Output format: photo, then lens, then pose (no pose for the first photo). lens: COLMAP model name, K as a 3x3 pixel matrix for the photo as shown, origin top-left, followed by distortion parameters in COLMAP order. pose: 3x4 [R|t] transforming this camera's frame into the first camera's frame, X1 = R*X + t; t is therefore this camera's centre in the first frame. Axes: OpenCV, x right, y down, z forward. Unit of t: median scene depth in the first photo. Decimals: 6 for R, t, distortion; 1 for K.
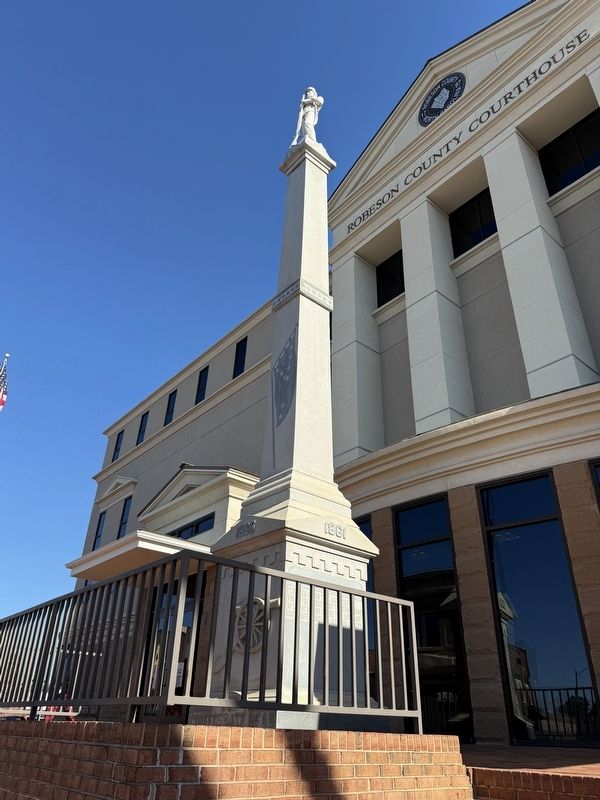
lens RADIAL K [[558.7, 0, 300.0], [0, 558.7, 400.0], [0, 0, 1]] dist [0.004242, -0.001475]
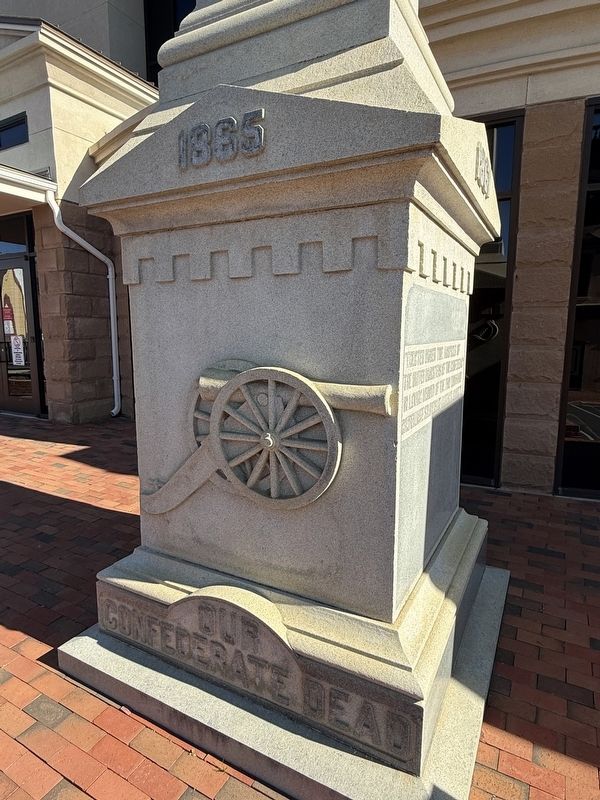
lens RADIAL K [[465.5, 0, 300.0], [0, 465.5, 400.0], [0, 0, 1]] dist [-0.001080, -0.000824]
pose [[0.934557, -0.082801, 0.346045, -0.141140], [-0.156932, 0.776923, 0.609724, 0.166998], [-0.319336, -0.624128, 0.713084, 0.667957]]
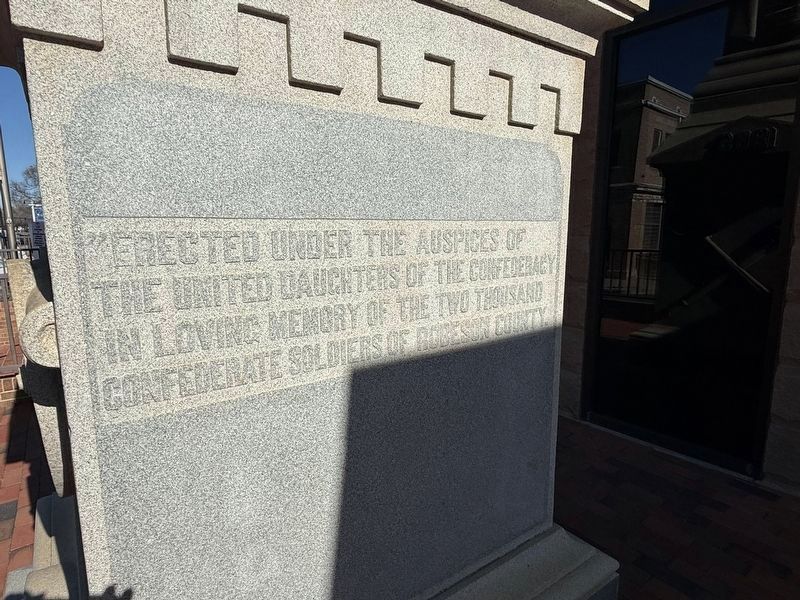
lens RADIAL K [[465.5, 0, 400.0], [0, 465.5, 300.0], [0, 0, 1]] dist [-0.001080, -0.000824]
pose [[0.995732, -0.013167, -0.091348, 0.052467], [0.068647, 0.767221, 0.637698, 0.226917], [0.061688, -0.641247, 0.764851, 0.740277]]
